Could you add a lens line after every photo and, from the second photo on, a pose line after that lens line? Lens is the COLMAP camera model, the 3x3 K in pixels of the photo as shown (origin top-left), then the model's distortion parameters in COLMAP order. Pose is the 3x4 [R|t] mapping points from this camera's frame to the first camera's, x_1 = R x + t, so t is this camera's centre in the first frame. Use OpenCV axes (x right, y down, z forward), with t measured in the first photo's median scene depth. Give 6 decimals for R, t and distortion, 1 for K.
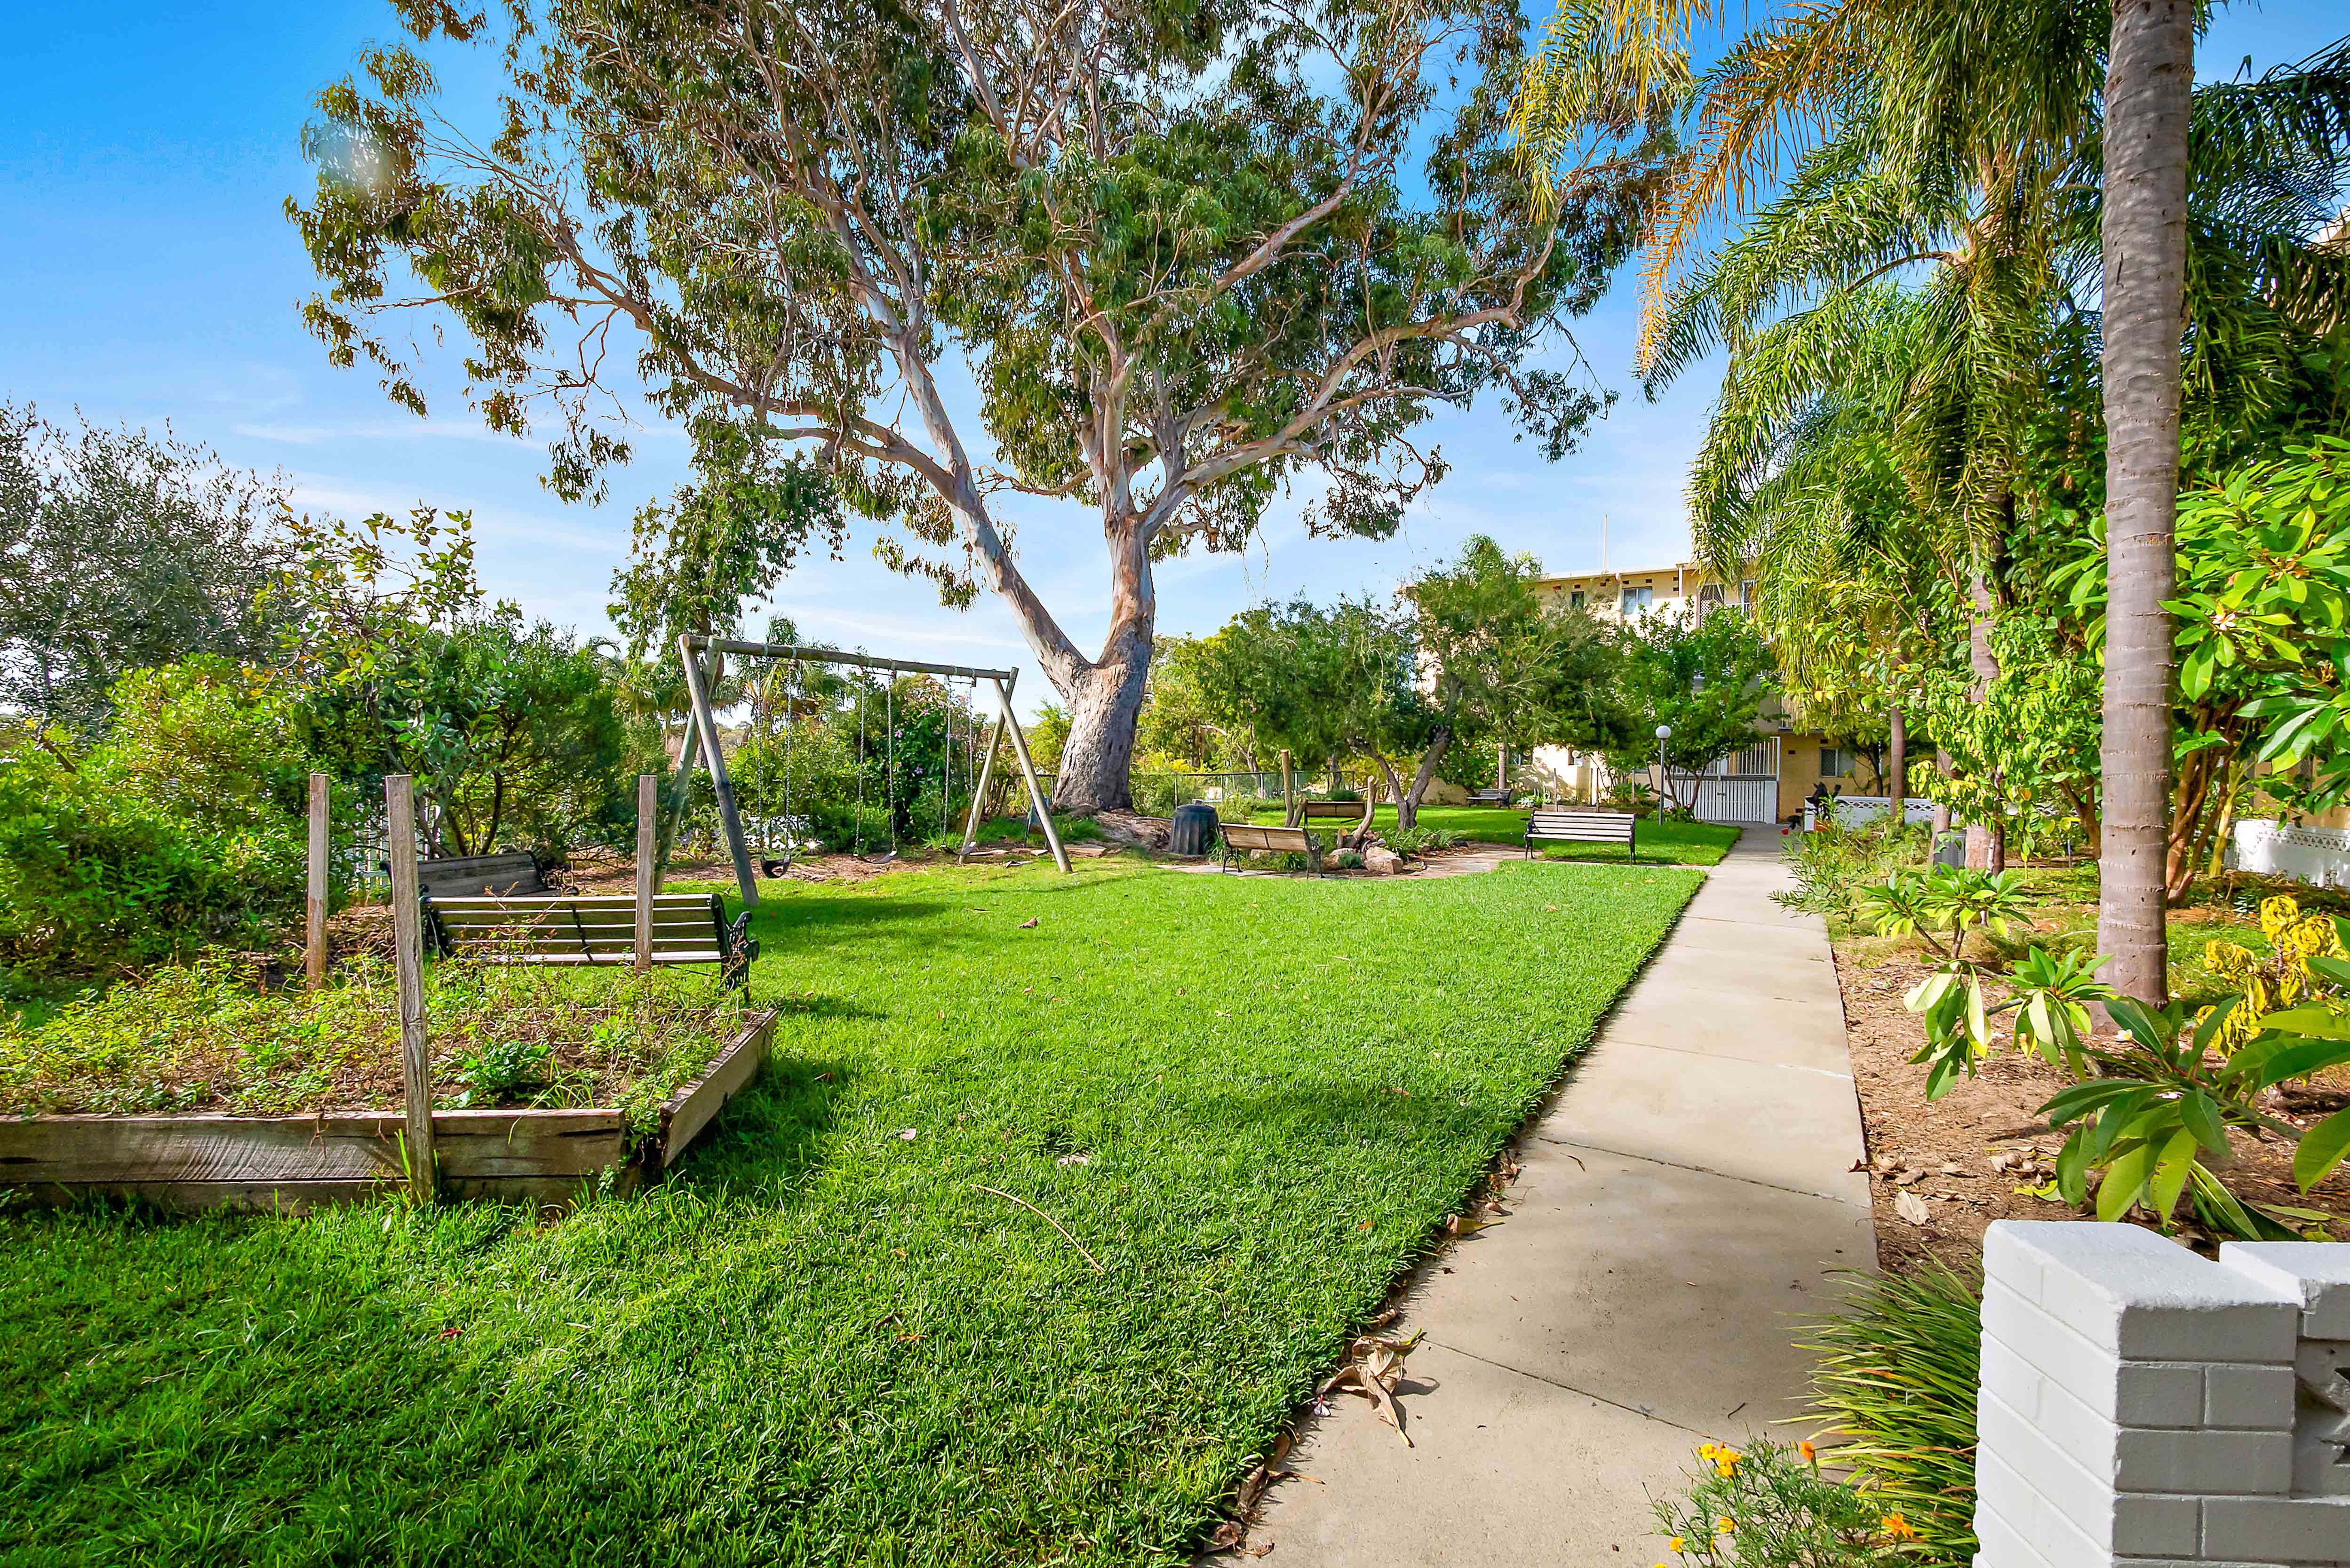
lens RADIAL K [[1008.1, 0, 1190.9], [0, 1008.1, 716.8], [0, 0, 1]] dist [-0.003175, -0.000110]
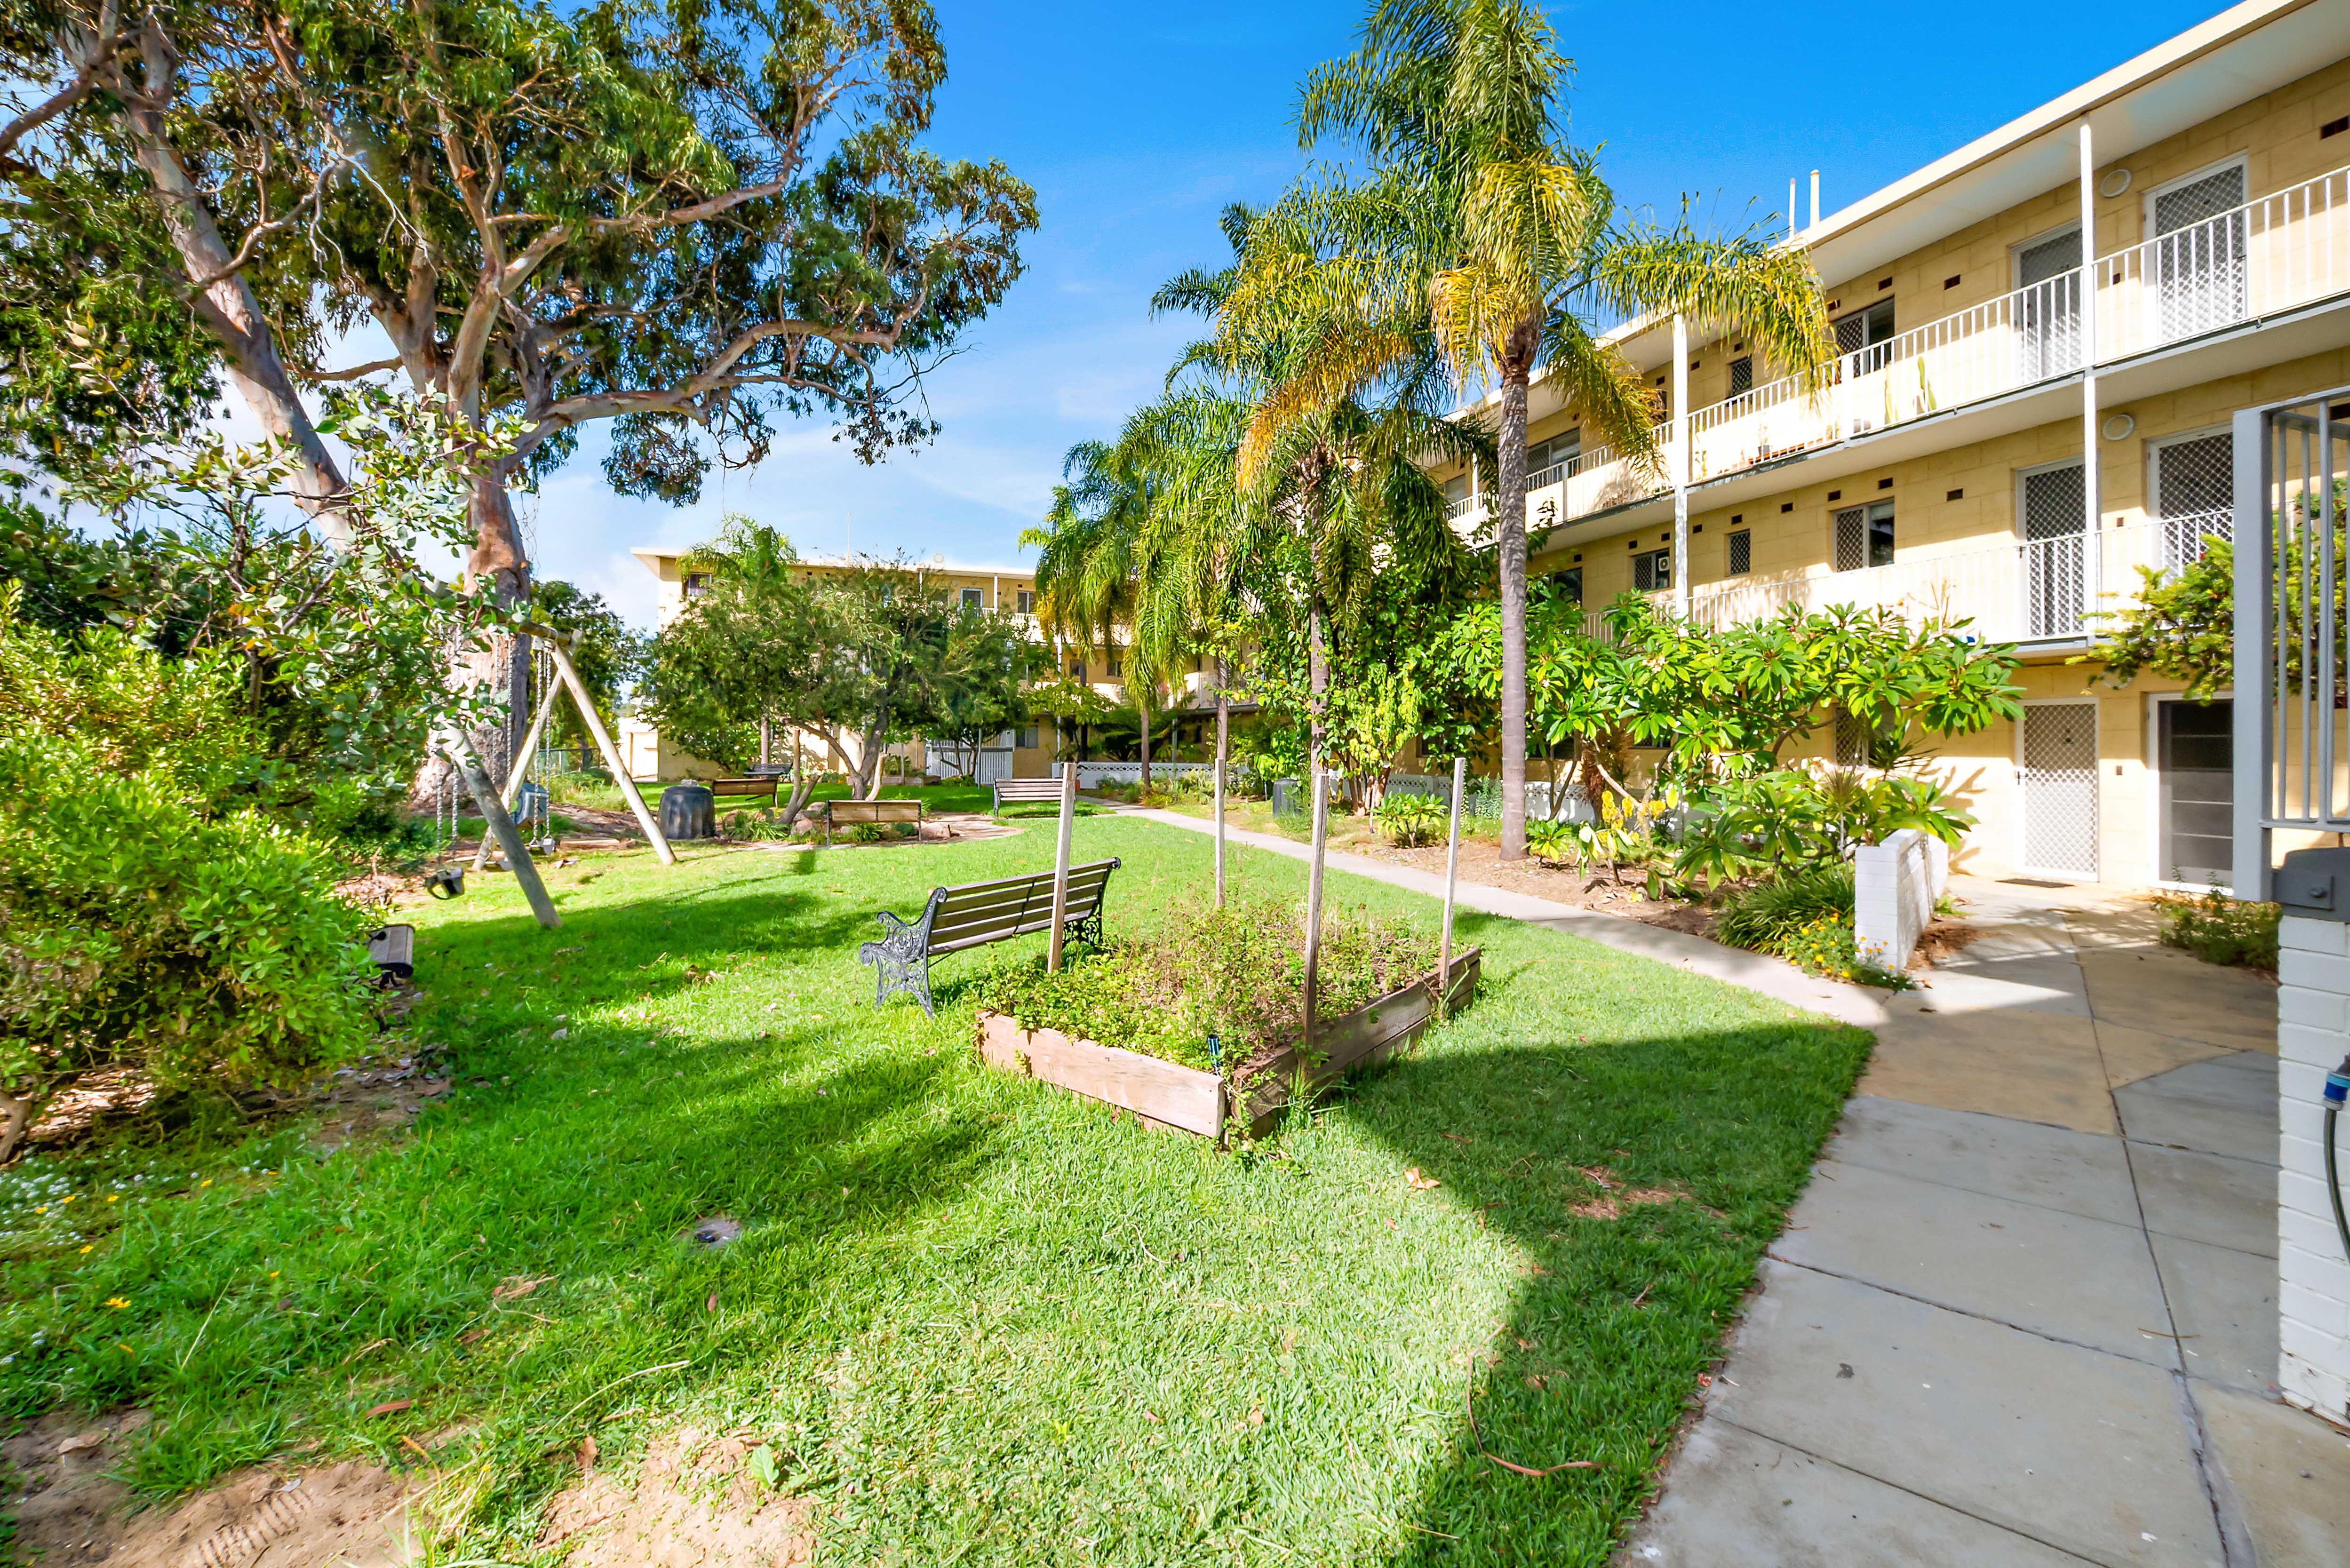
lens RADIAL K [[1008.1, 0, 1190.9], [0, 1008.1, 716.8], [0, 0, 1]] dist [-0.003175, -0.000110]
pose [[0.602768, 0.009445, 0.797861, -0.349765], [-0.030651, 0.999466, 0.011324, -0.003232], [-0.797328, -0.031281, 0.602735, 0.047795]]
